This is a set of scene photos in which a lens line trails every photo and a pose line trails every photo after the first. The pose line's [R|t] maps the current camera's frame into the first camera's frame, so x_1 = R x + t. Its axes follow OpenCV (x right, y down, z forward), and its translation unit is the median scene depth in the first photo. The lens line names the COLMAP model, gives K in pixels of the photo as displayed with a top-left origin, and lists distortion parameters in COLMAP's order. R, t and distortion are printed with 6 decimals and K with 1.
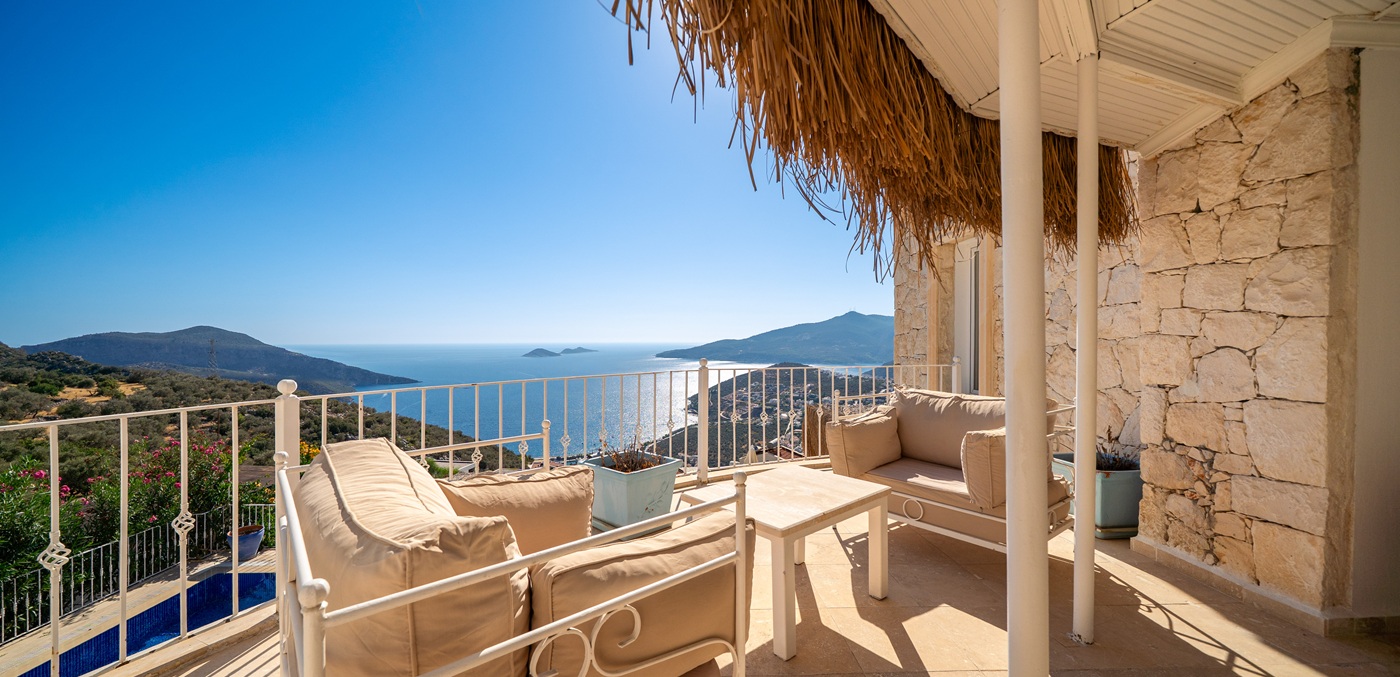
lens RADIAL K [[494.5, 0, 700.0], [0, 494.5, 338.5], [0, 0, 1]] dist [0.000720, 0.000142]
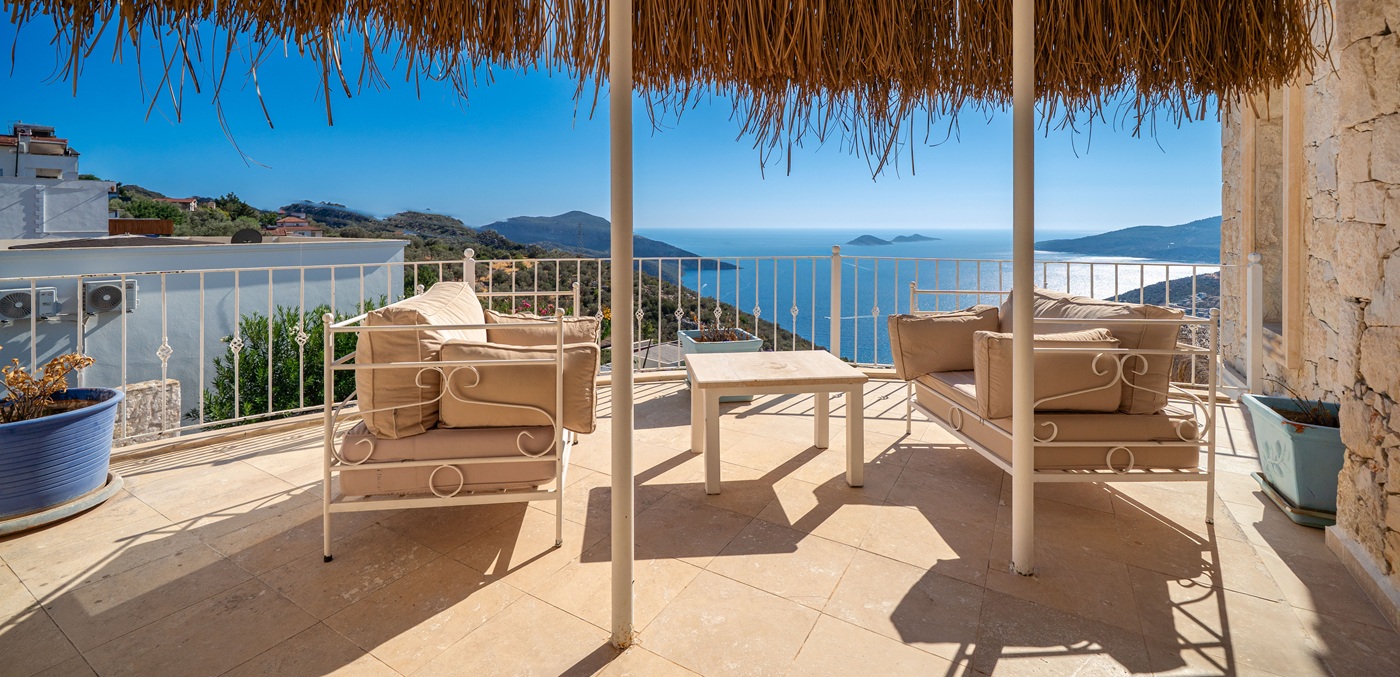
lens RADIAL K [[643.1, 0, 751.2], [0, 643.1, 220.9], [0, 0, 1]] dist [0.011956, 0.000155]
pose [[0.838763, 0.002777, -0.544489, 0.755855], [-0.004760, 0.999986, -0.002231, -0.003571], [0.544475, 0.004463, 0.838765, -0.170943]]
